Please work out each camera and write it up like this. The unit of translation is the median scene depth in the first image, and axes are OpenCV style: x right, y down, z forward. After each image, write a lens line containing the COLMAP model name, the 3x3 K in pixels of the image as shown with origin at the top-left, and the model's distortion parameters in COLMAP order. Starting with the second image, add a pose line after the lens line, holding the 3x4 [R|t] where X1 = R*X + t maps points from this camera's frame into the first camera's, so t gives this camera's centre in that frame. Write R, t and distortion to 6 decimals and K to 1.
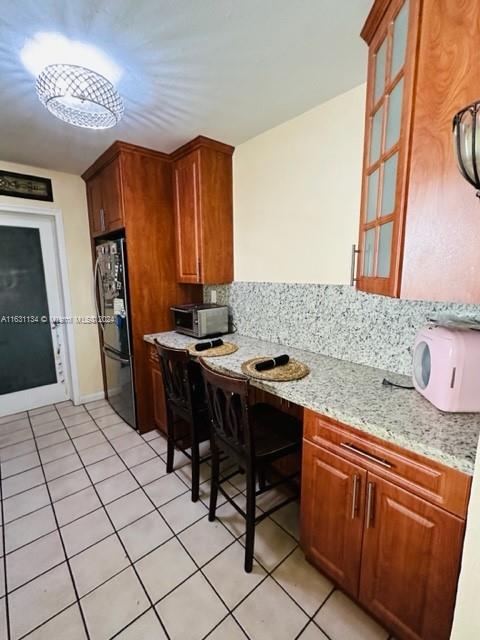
lens RADIAL K [[286.6, 0, 238.4], [0, 286.6, 319.5], [0, 0, 1]] dist [0.001526, 0.000775]
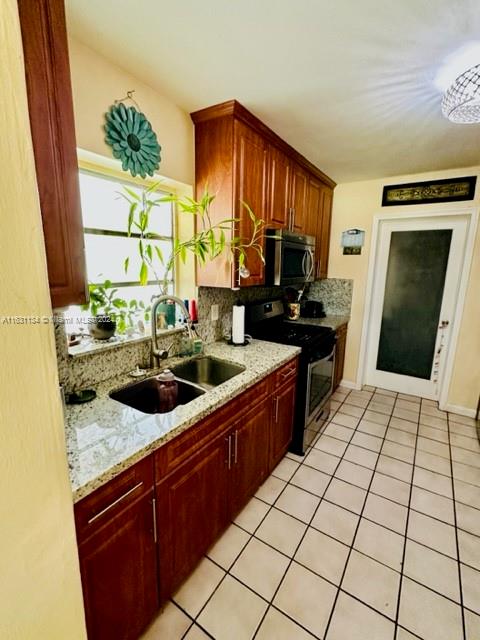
lens RADIAL K [[286.6, 0, 240.6], [0, 286.6, 318.5], [0, 0, 1]] dist [0.001526, 0.000775]
pose [[0.270321, 0.195861, -0.942637, 0.118313], [-0.181087, 0.971957, 0.150023, -0.026049], [0.945586, 0.130145, 0.298209, 0.030671]]
